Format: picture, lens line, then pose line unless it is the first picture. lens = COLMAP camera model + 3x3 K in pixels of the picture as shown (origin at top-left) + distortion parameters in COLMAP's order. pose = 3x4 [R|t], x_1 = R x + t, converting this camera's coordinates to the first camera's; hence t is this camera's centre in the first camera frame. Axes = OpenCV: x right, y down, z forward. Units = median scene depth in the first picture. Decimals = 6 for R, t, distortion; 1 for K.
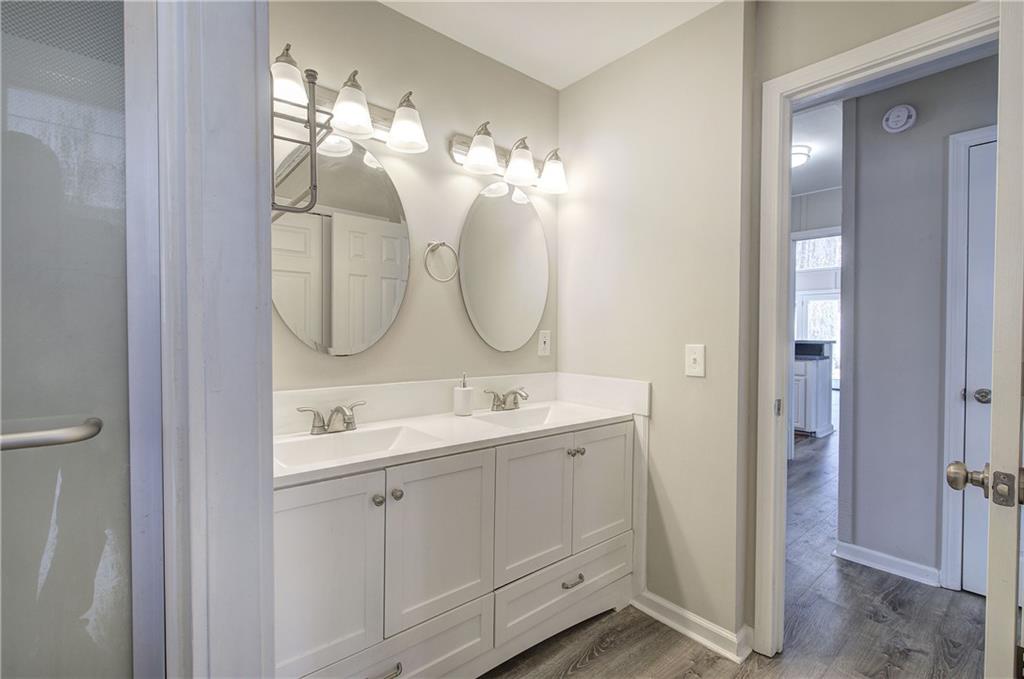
lens RADIAL K [[437.7, 0, 503.3], [0, 437.7, 340.7], [0, 0, 1]] dist [-0.003074, -0.000099]
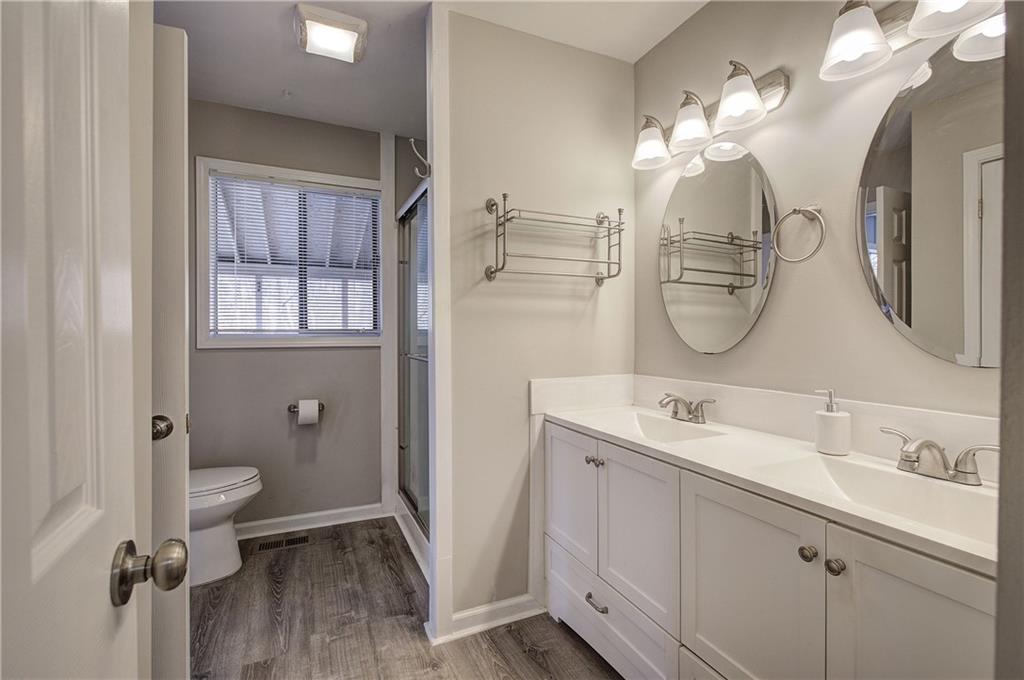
lens RADIAL K [[437.7, 0, 503.3], [0, 437.7, 341.2], [0, 0, 1]] dist [-0.003074, -0.000099]
pose [[-0.122289, 0.003082, -0.992490, 0.996380], [-0.018329, 0.999818, 0.005363, 0.000861], [0.992325, 0.018848, -0.122211, 0.832063]]
